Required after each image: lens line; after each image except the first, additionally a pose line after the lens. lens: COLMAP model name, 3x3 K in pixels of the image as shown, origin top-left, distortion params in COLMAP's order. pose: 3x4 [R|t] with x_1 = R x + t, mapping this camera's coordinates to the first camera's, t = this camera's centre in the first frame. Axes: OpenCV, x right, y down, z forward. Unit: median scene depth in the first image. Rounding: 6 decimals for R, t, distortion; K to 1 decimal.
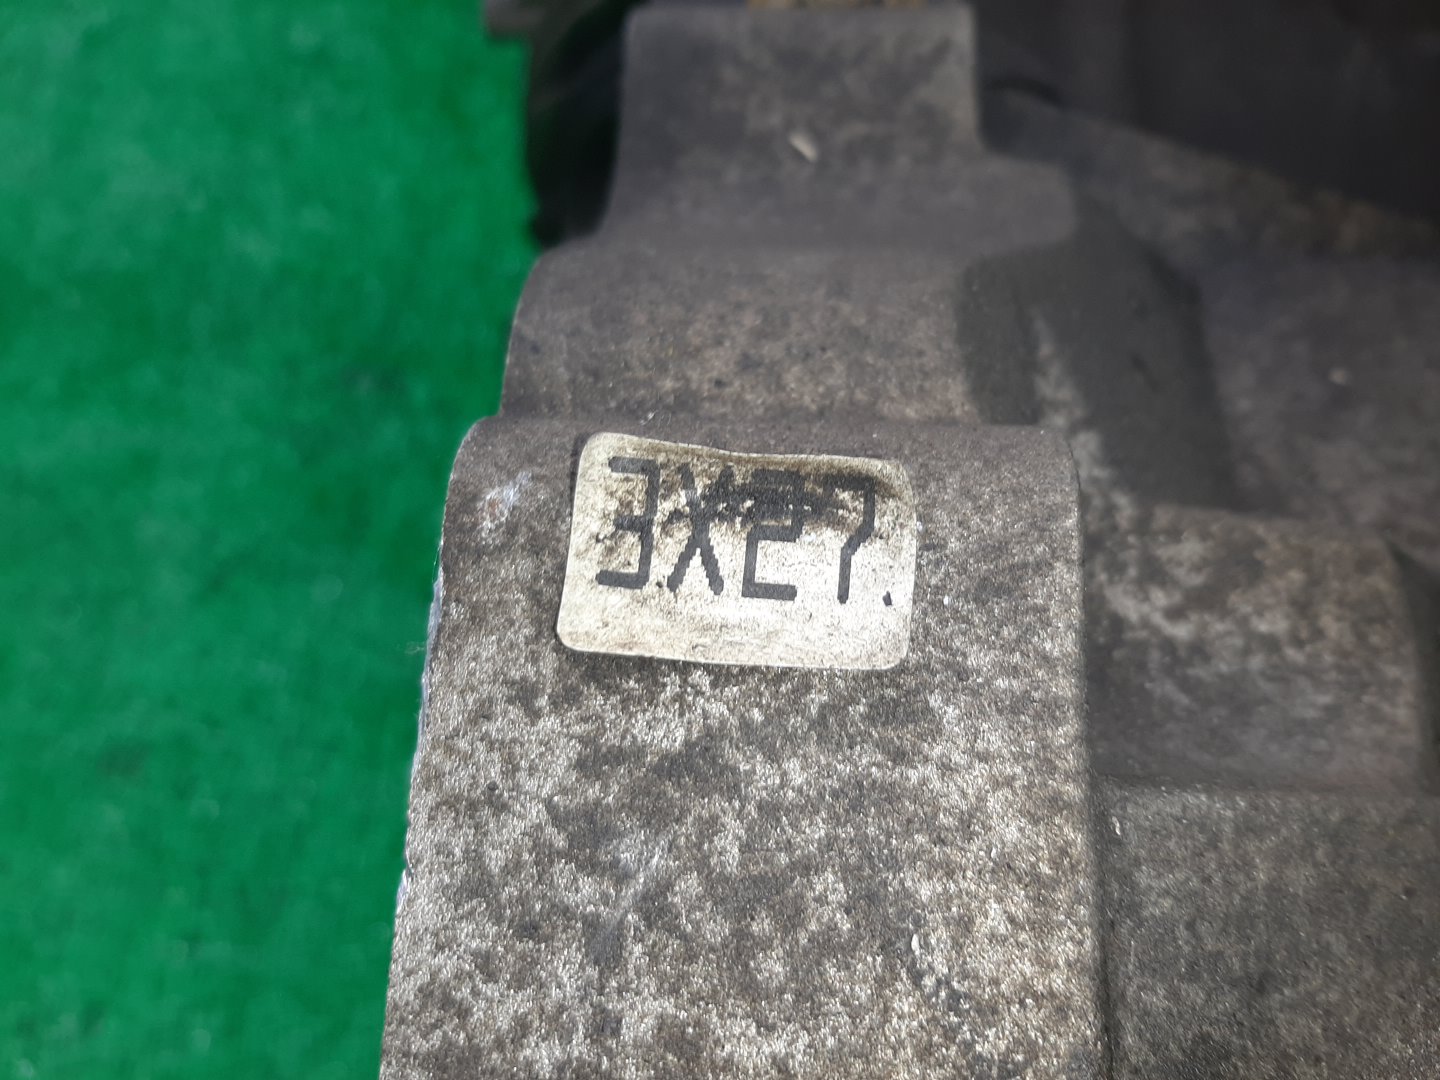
lens RADIAL K [[1121.9, 0, 723.6], [0, 1121.9, 539.9], [0, 0, 1]] dist [-0.005733, -0.002833]
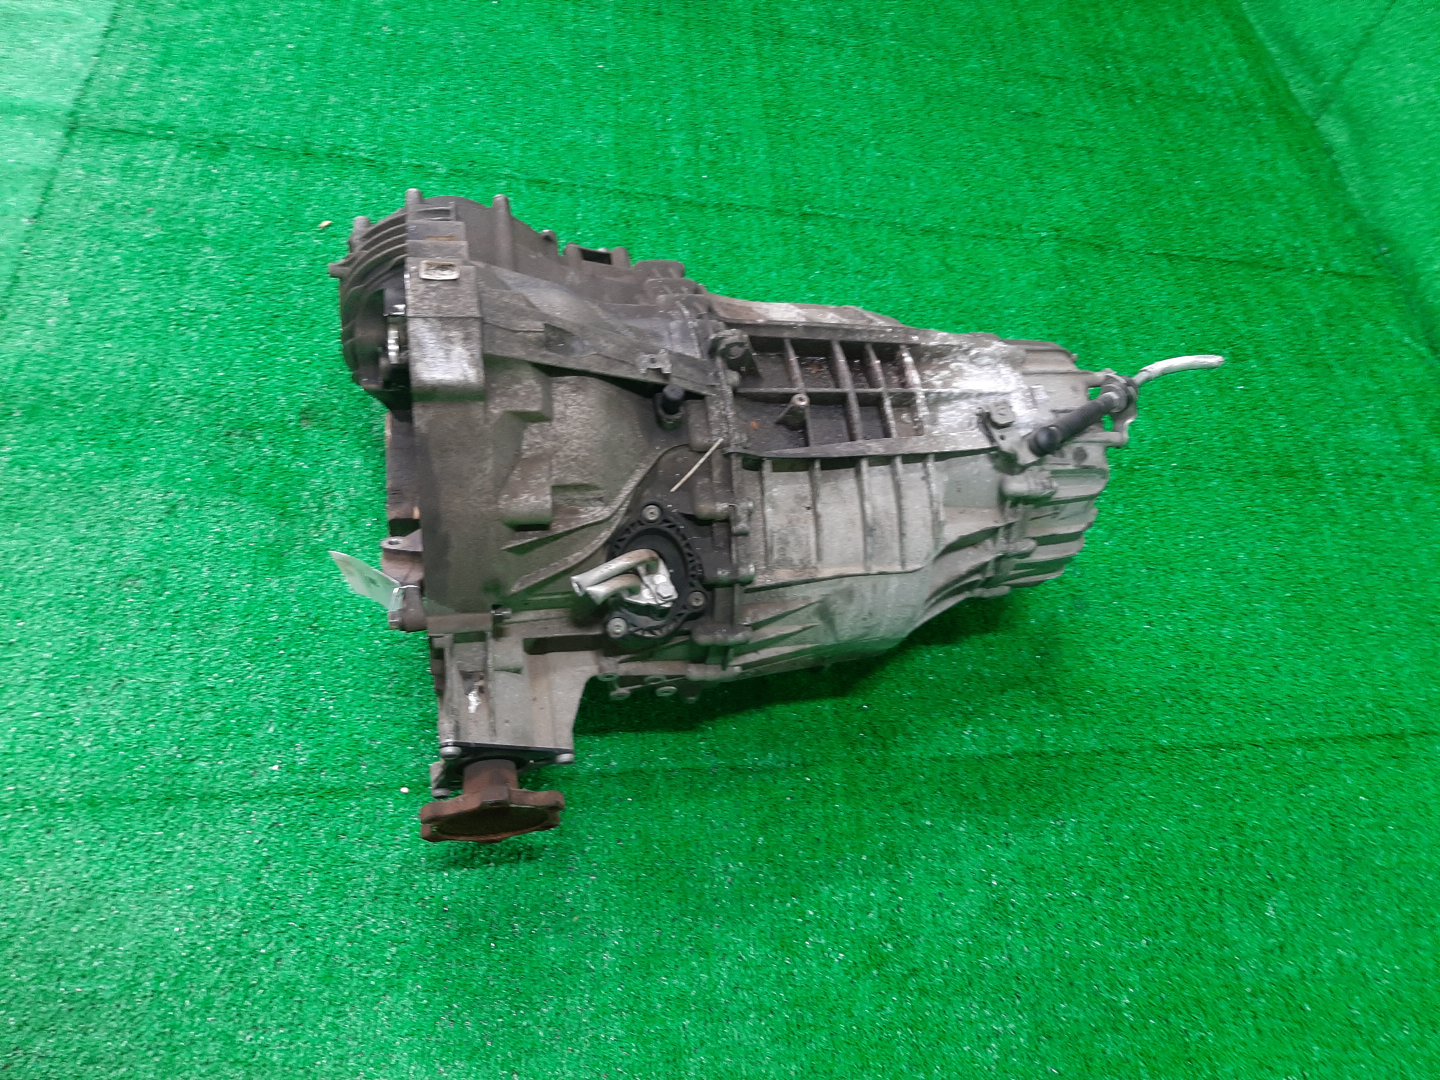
lens RADIAL K [[1121.9, 0, 719.0], [0, 1121.9, 535.9], [0, 0, 1]] dist [-0.005733, -0.002833]
pose [[0.936490, -0.058145, 0.345839, -1.158745], [0.171456, 0.936176, -0.306883, 5.313582], [-0.305923, 0.346689, 0.886689, -7.200708]]
